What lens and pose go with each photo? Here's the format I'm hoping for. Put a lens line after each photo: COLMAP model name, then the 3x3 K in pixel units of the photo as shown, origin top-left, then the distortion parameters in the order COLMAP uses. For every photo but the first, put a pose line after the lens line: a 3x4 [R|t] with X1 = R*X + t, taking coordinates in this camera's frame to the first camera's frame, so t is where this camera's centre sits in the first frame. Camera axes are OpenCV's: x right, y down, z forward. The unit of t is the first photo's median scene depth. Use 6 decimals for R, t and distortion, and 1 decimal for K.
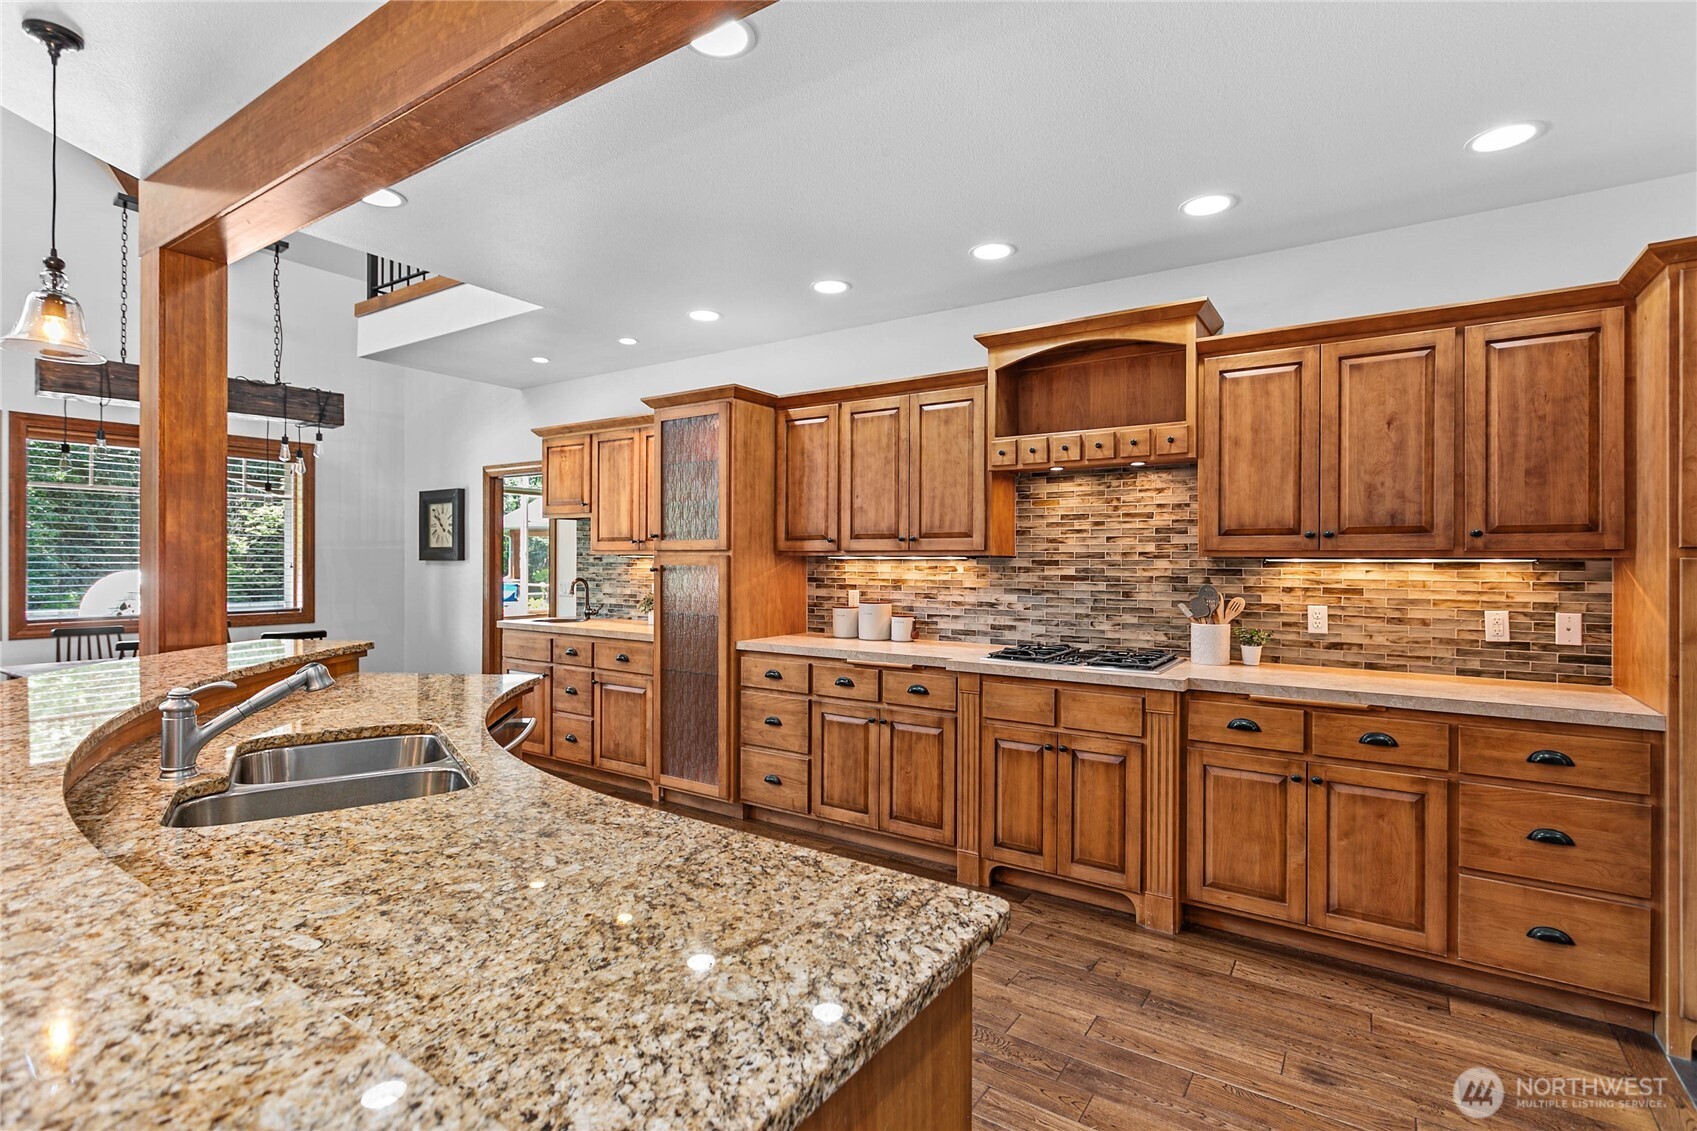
lens RADIAL K [[806.7, 0, 848.6], [0, 806.7, 561.3], [0, 0, 1]] dist [0.000681, 0.002020]
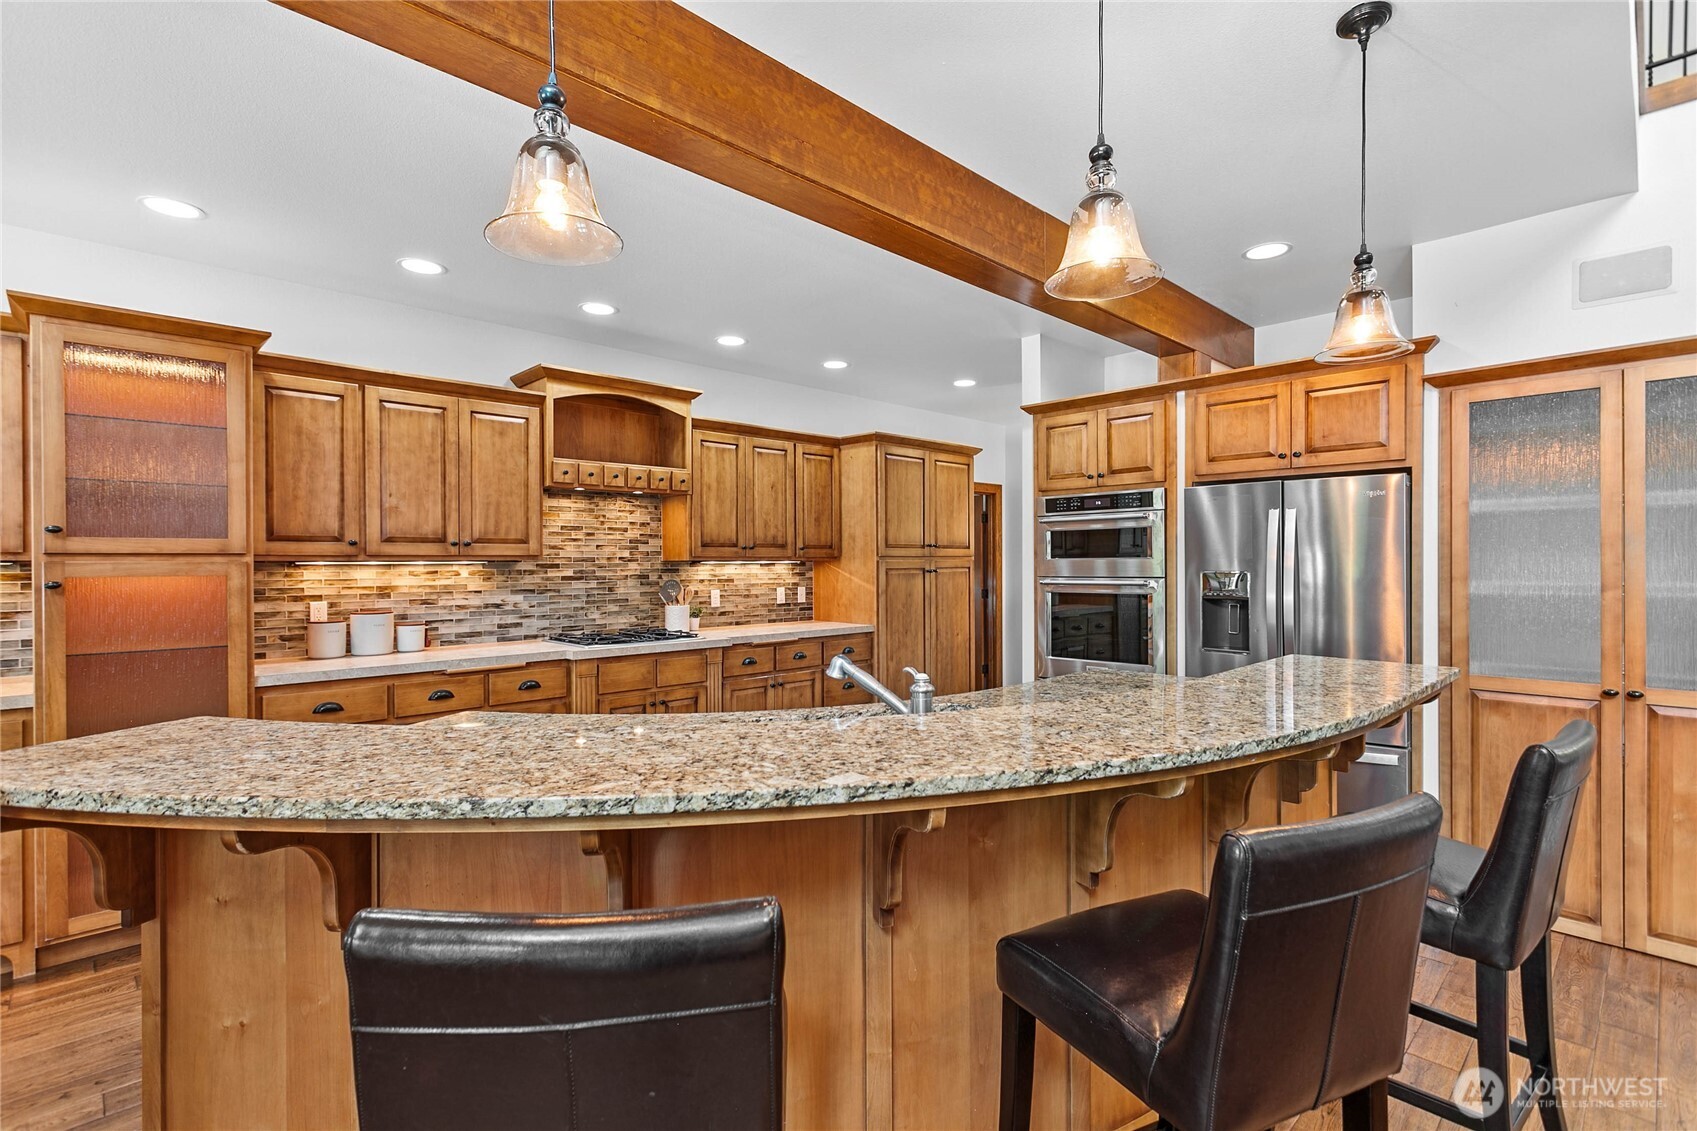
lens RADIAL K [[806.7, 0, 843.9], [0, 806.7, 569.2], [0, 0, 1]] dist [0.000681, 0.002020]
pose [[0.210083, -0.014909, 0.977570, -0.860091], [0.006679, 0.999882, 0.013814, -0.007250], [-0.977661, 0.003627, 0.210157, 0.358806]]
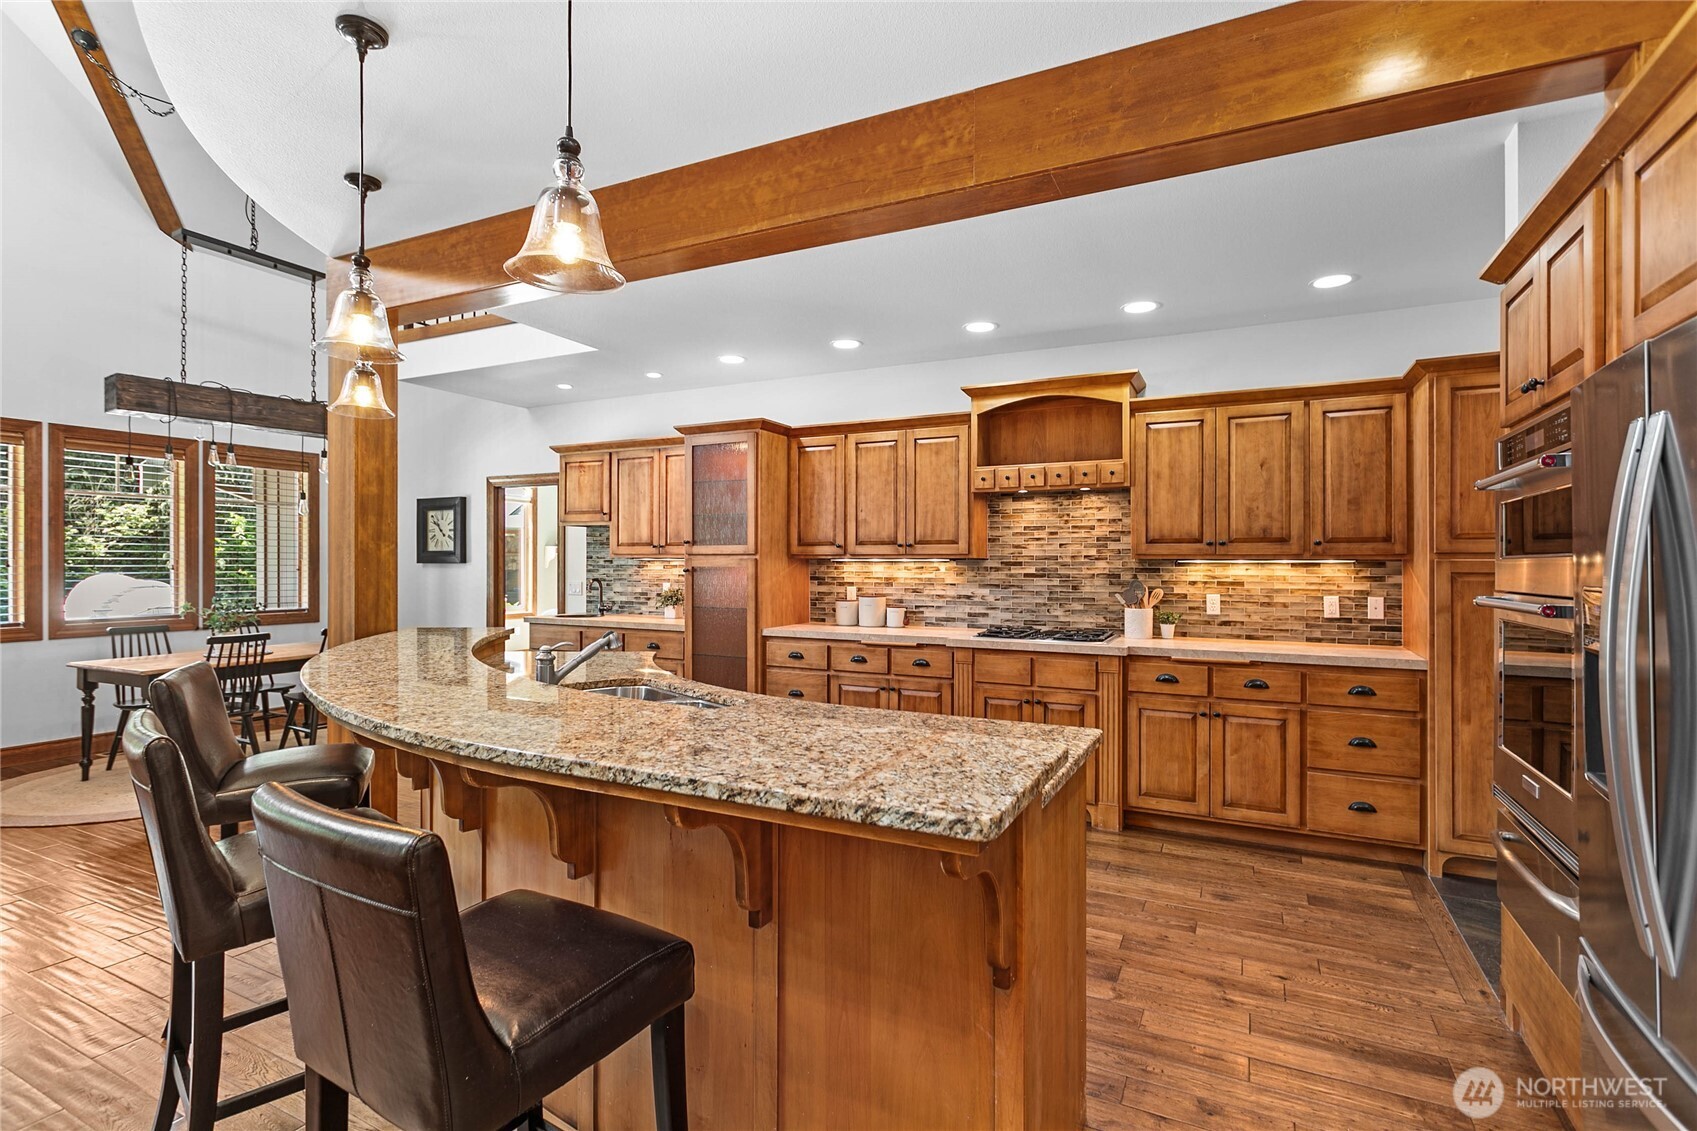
lens RADIAL K [[806.7, 0, 847.4], [0, 806.7, 560.7], [0, 0, 1]] dist [0.000681, 0.002020]
pose [[0.991994, -0.002335, 0.126266, -0.189064], [0.002613, 0.999995, -0.002036, -0.000942], [-0.126260, 0.002350, 0.991994, -0.256560]]
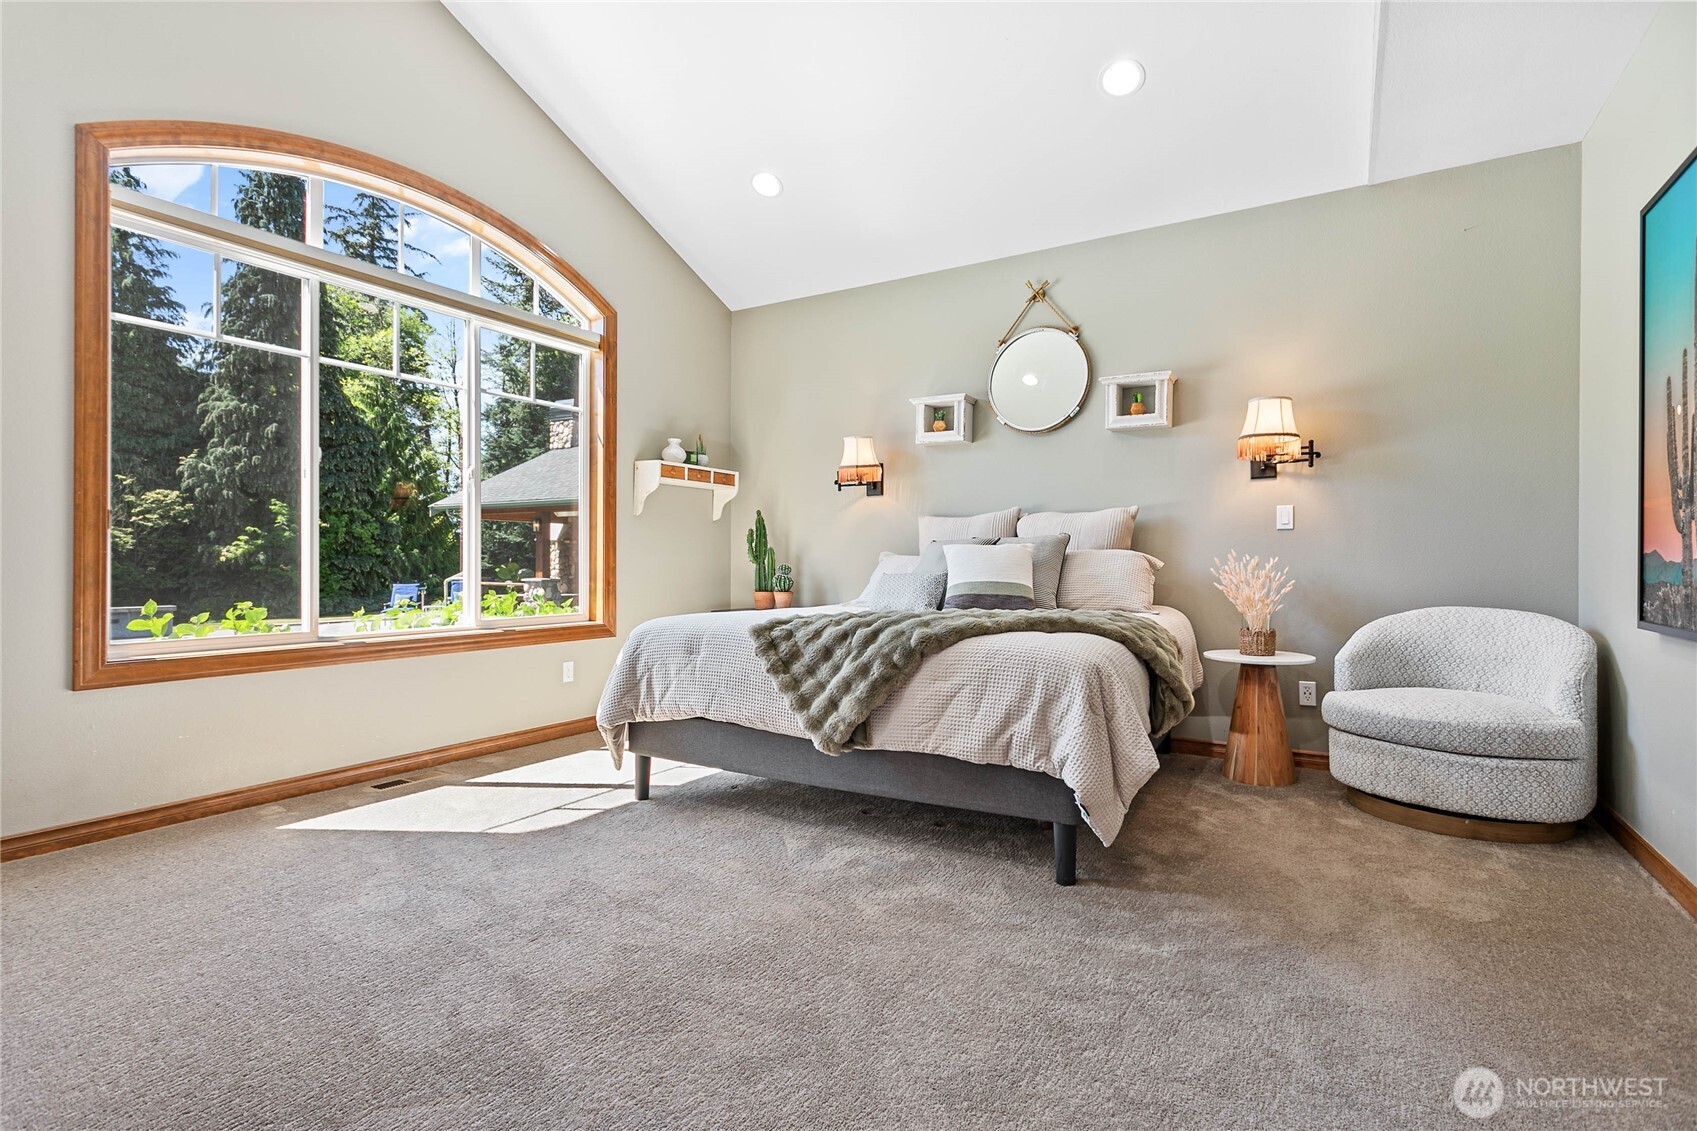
lens RADIAL K [[806.7, 0, 836.2], [0, 806.7, 560.8], [0, 0, 1]] dist [0.000681, 0.002020]
pose [[0.999530, -0.001308, 0.030623, -0.686826], [0.001546, 0.999969, -0.007736, 0.102521], [-0.030612, 0.007779, 0.999501, 1.741521]]
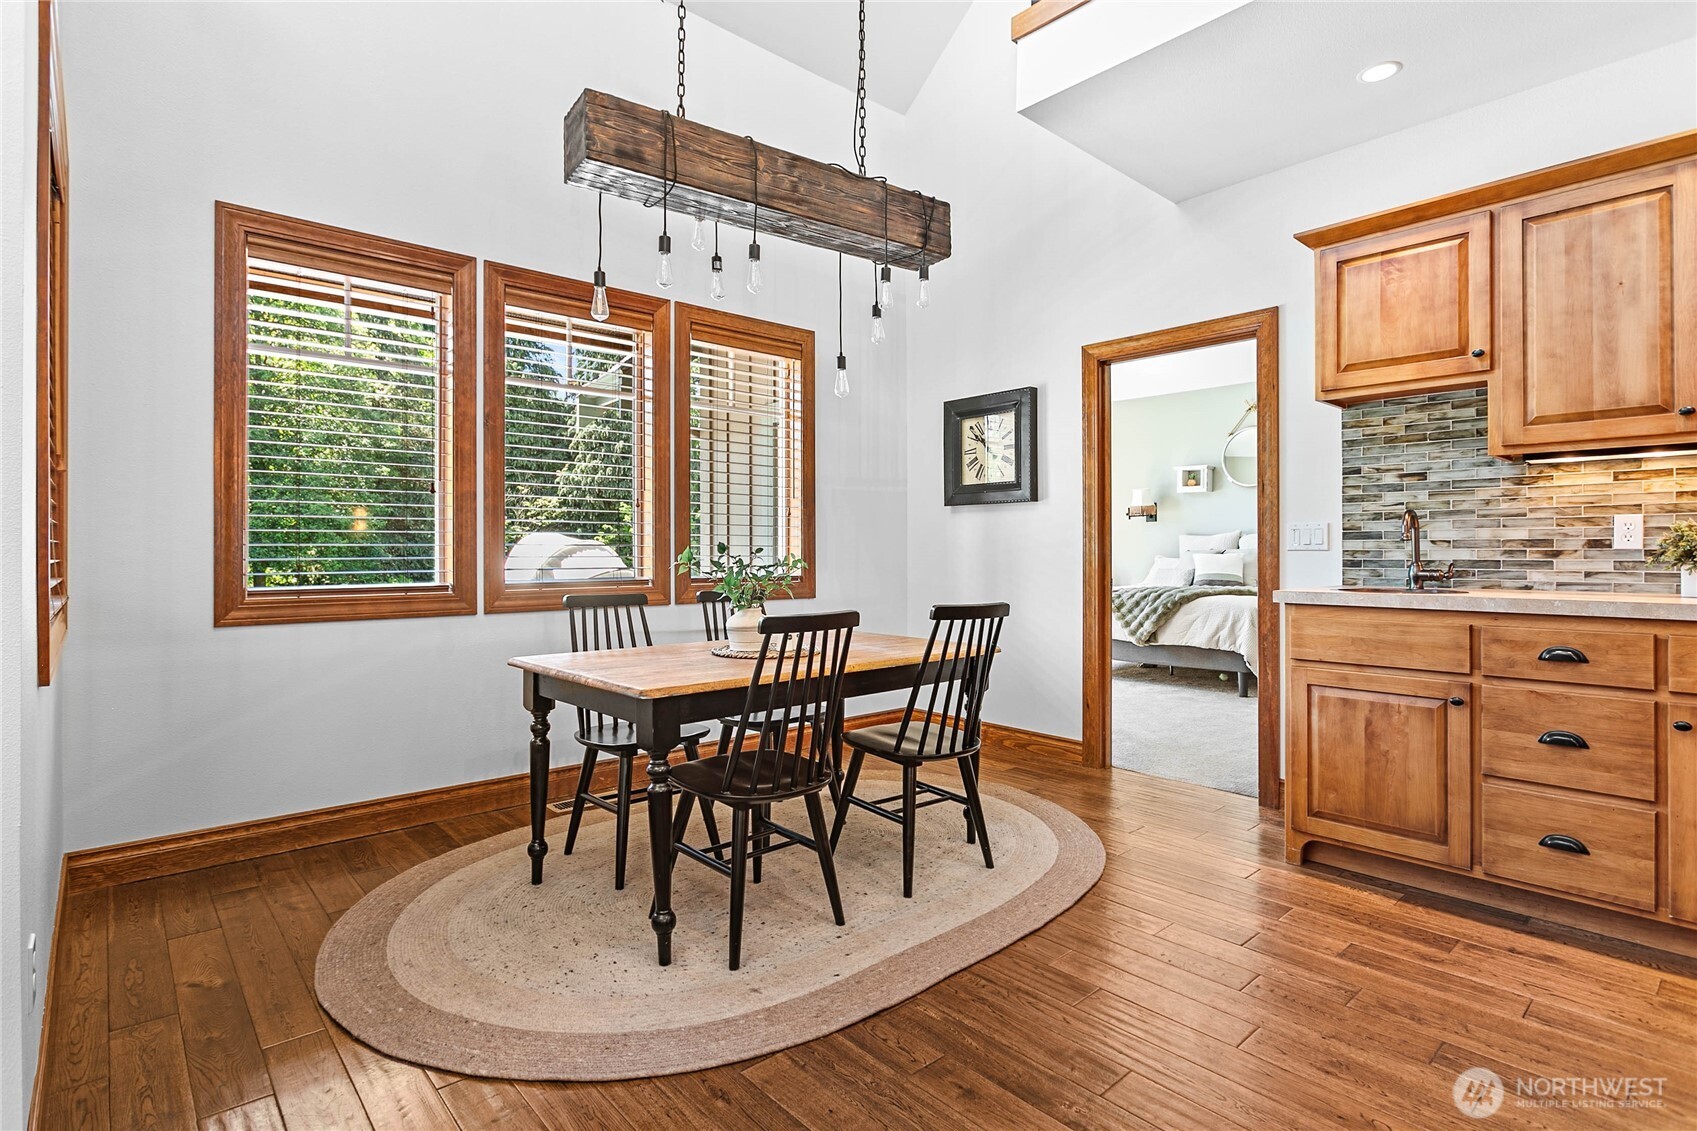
lens RADIAL K [[835.3, 0, 845.6], [0, 835.3, 547.9], [0, 0, 1]] dist [-0.005393, 0.002377]
pose [[0.968874, -0.006720, -0.247464, -0.833882], [0.004897, 0.999956, -0.007984, 0.072573], [0.247507, 0.006523, 0.968864, 0.597432]]
